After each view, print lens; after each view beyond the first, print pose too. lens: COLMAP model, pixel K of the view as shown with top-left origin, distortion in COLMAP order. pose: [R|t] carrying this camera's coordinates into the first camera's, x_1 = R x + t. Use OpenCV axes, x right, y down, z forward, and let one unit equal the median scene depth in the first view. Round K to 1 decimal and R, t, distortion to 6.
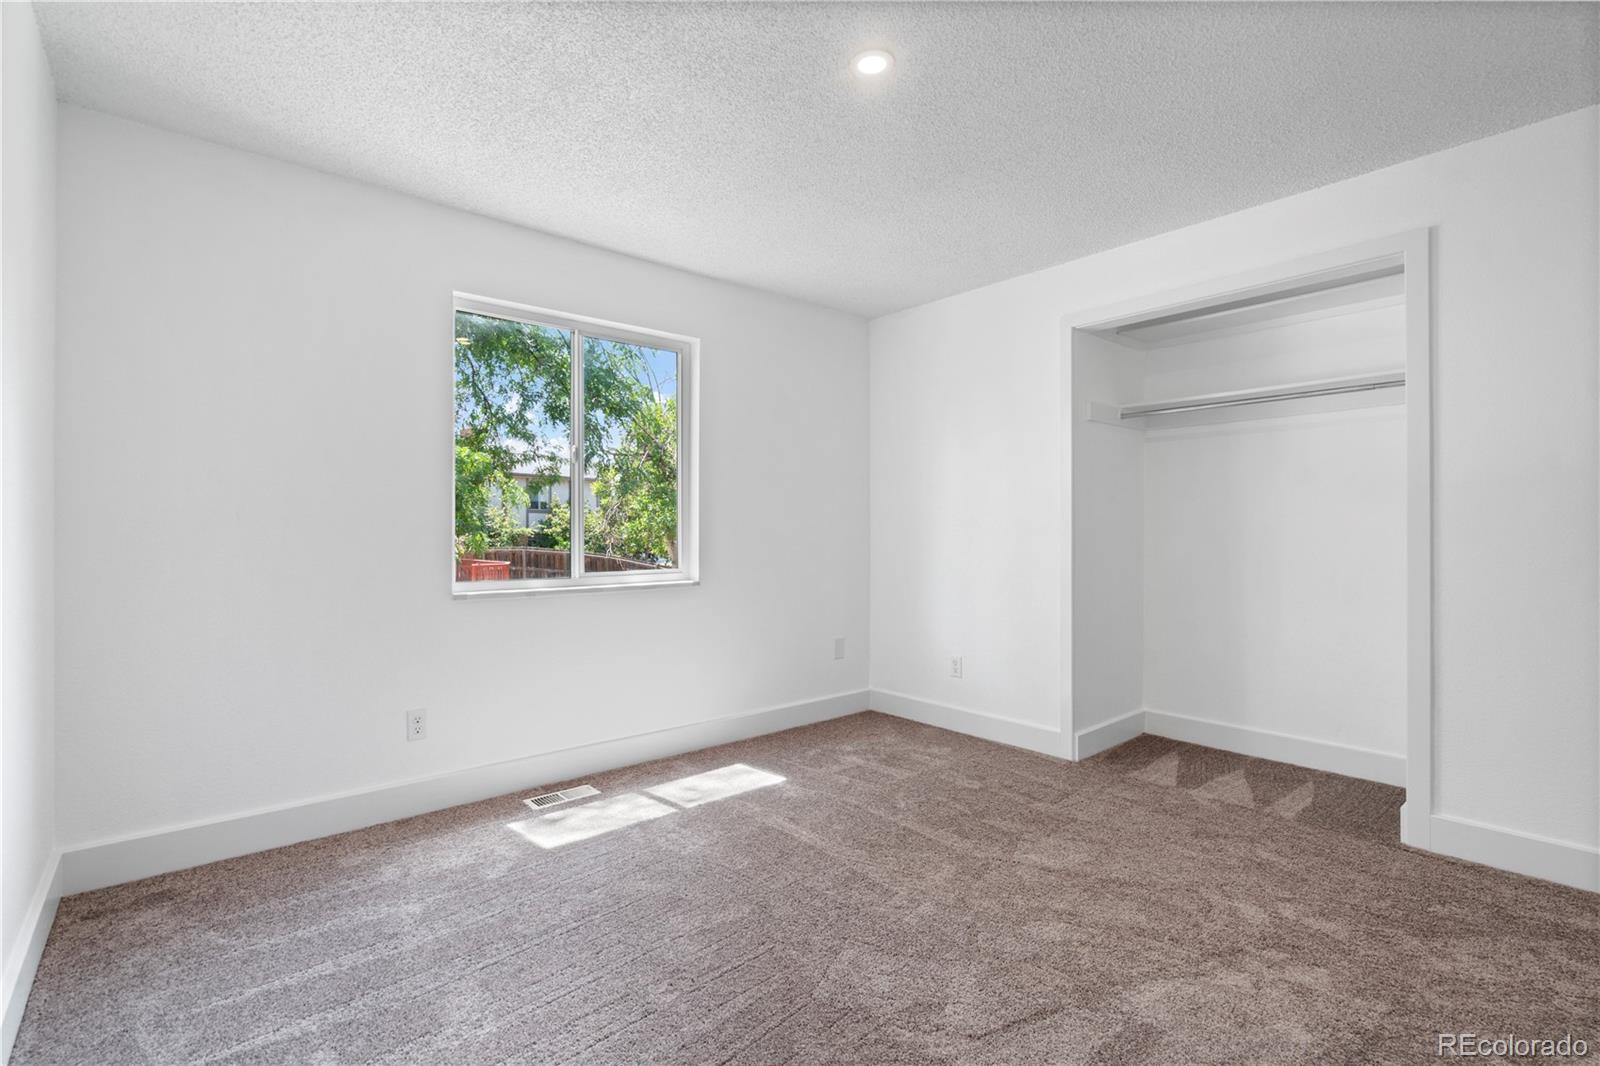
lens RADIAL K [[727.4, 0, 815.9], [0, 727.4, 527.0], [0, 0, 1]] dist [-0.002480, 0.000119]
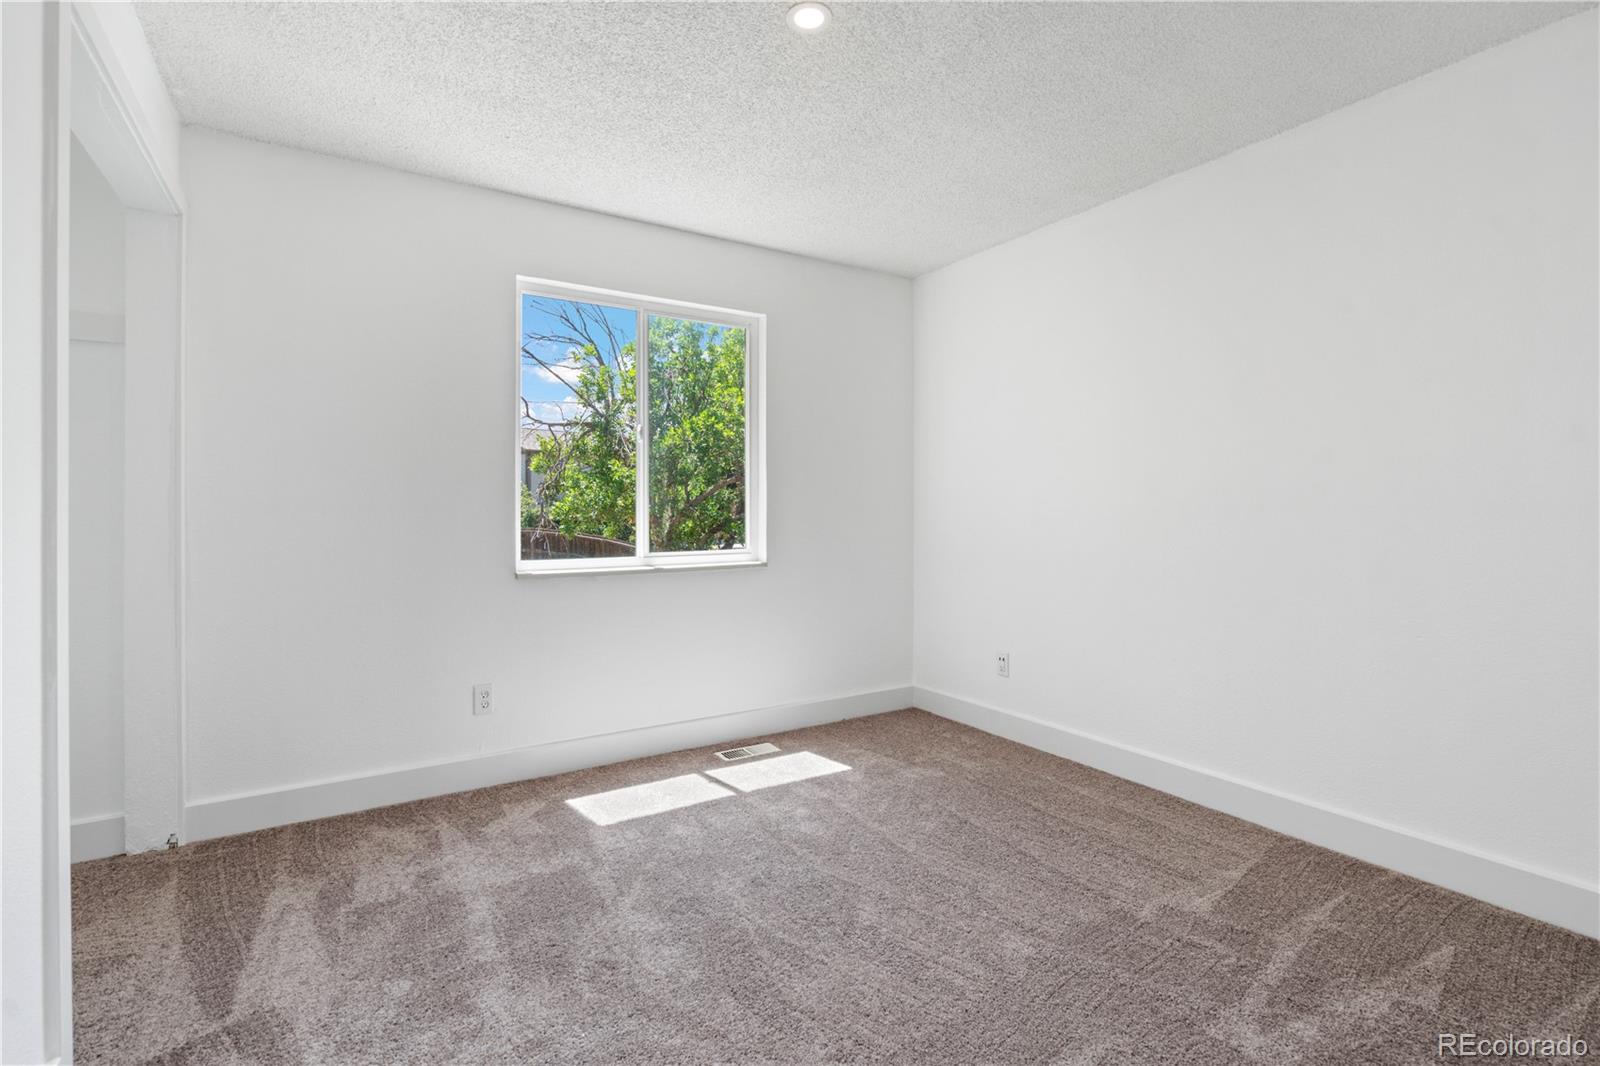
lens RADIAL K [[727.4, 0, 793.1], [0, 727.4, 528.3], [0, 0, 1]] dist [-0.002480, 0.000119]
pose [[0.985201, 0.000586, -0.171402, 0.056625], [0.004788, 0.999510, 0.030941, -0.001621], [0.171336, -0.031304, 0.984715, 0.054850]]
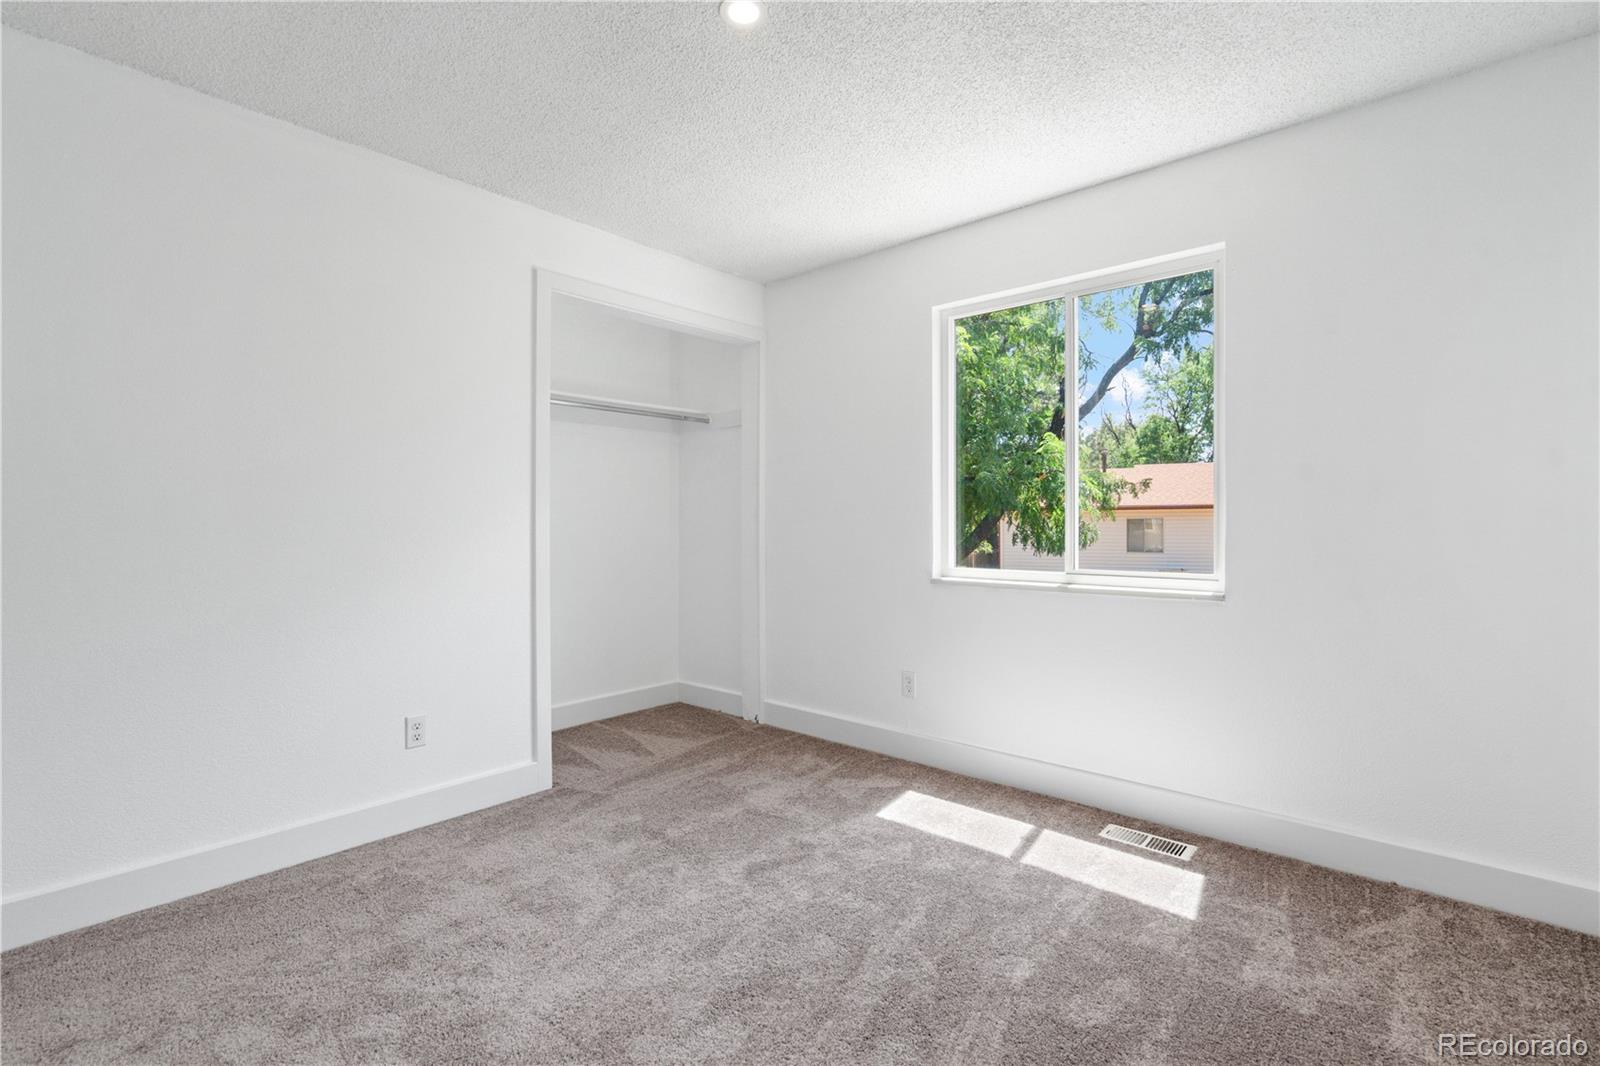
lens RADIAL K [[727.4, 0, 788.6], [0, 727.4, 520.7], [0, 0, 1]] dist [-0.002480, 0.000119]
pose [[0.131452, 0.004569, -0.991312, 0.569898], [0.006447, 0.999964, 0.005464, -0.002604], [0.991302, -0.007109, 0.131418, 0.610703]]
